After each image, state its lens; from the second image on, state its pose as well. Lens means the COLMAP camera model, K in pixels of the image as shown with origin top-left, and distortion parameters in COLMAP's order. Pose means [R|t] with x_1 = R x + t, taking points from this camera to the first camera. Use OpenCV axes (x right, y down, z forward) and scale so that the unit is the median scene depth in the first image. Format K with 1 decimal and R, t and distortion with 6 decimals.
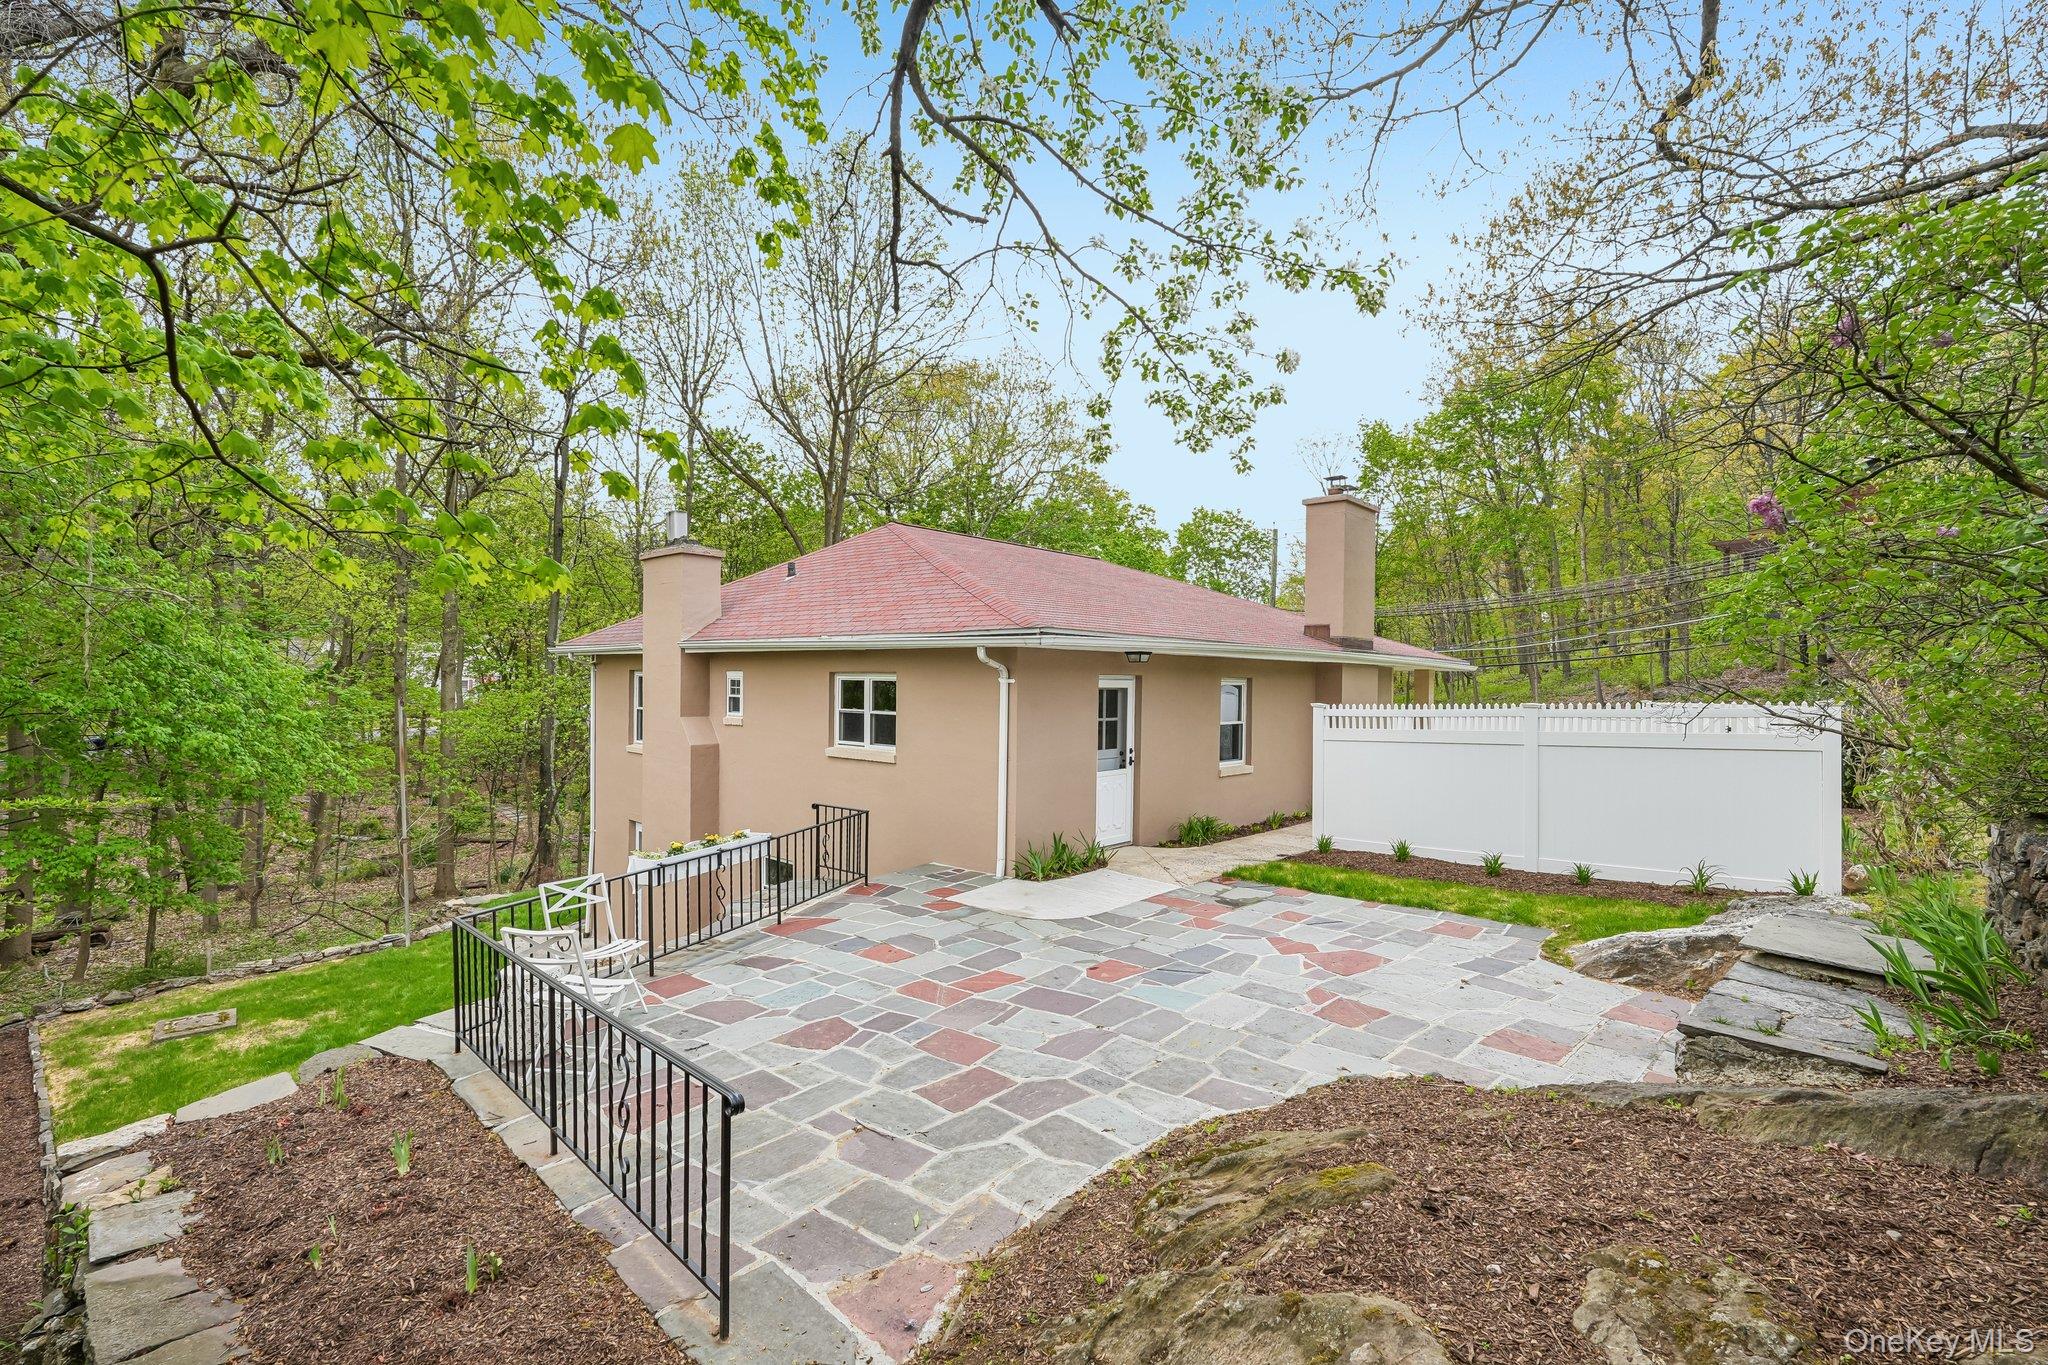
lens RADIAL K [[882.9, 0, 1026.6], [0, 882.9, 683.3], [0, 0, 1]] dist [-0.000108, 0.000041]
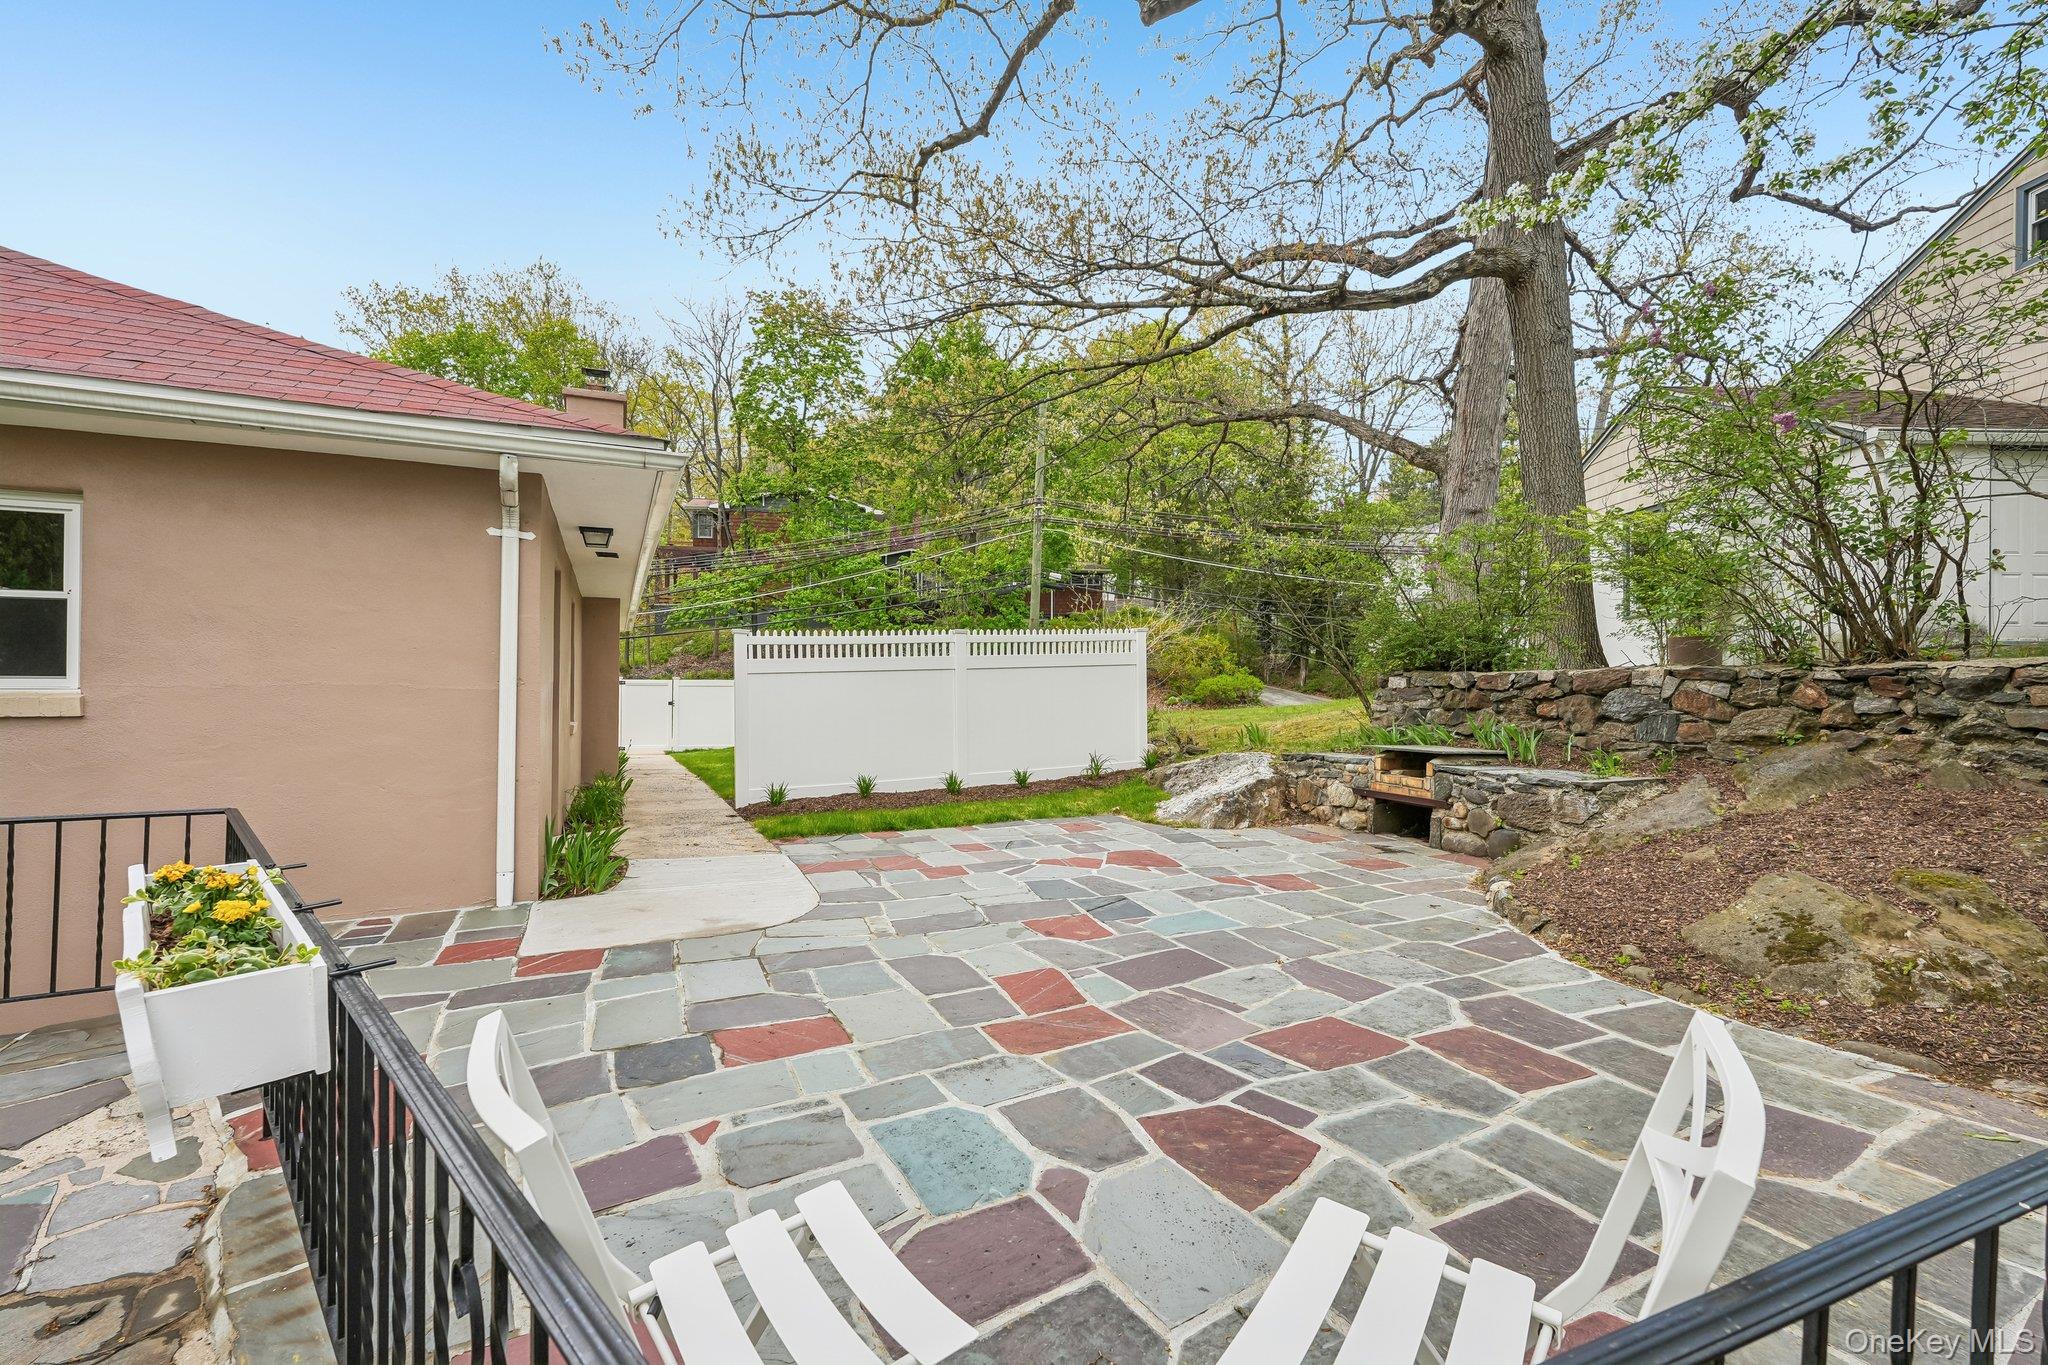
lens RADIAL K [[882.9, 0, 1026.2], [0, 882.9, 688.2], [0, 0, 1]] dist [-0.000108, 0.000041]
pose [[0.403218, -0.009399, 0.915056, -0.544444], [0.001458, 0.999953, 0.009629, 0.118788], [-0.915103, -0.002548, 0.403212, 0.710568]]
